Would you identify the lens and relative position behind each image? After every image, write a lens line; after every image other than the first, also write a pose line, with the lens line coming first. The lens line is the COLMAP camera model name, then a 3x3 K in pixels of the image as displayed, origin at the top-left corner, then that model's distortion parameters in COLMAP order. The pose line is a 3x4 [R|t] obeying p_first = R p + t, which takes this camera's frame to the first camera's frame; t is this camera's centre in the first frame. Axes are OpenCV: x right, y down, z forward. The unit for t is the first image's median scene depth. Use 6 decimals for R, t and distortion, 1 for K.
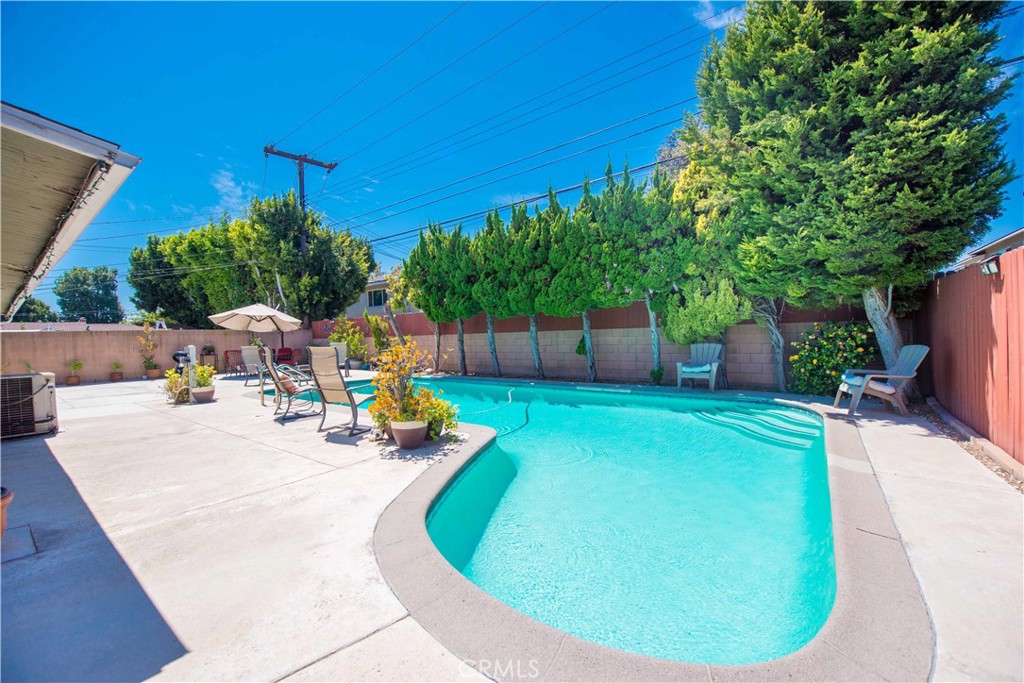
lens RADIAL K [[417.5, 0, 513.7], [0, 417.5, 335.4], [0, 0, 1]] dist [-0.023578, 0.000259]
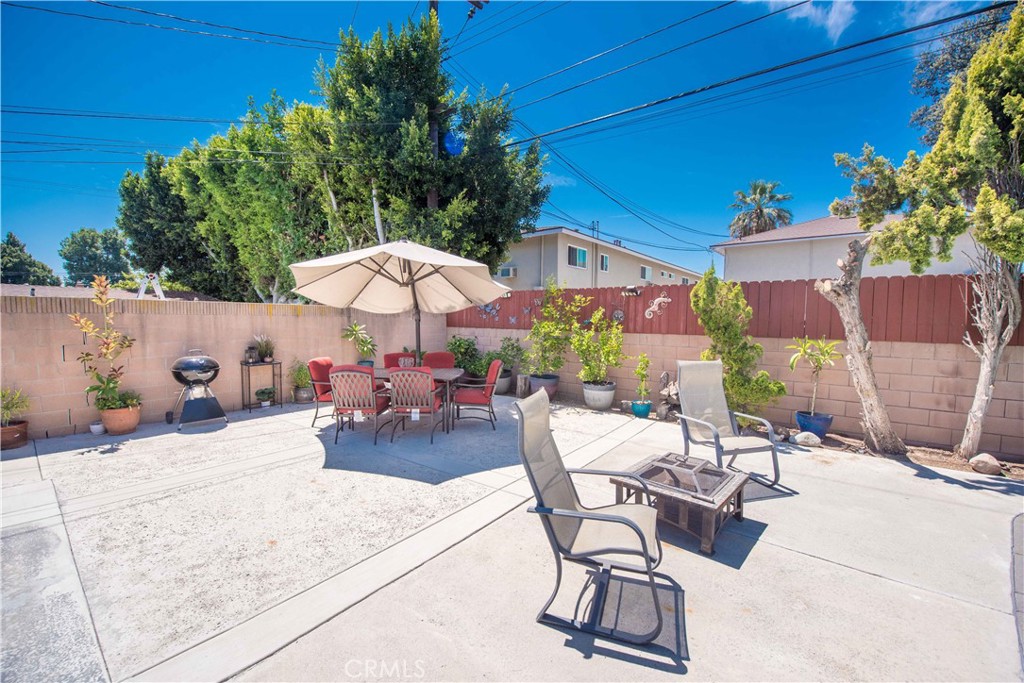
lens RADIAL K [[417.5, 0, 514.8], [0, 417.5, 335.7], [0, 0, 1]] dist [-0.023578, 0.000259]
pose [[0.999089, 0.037328, -0.020682, -0.297483], [-0.036393, 0.998374, 0.043865, -0.005268], [0.022286, -0.043073, 0.998823, 0.368102]]
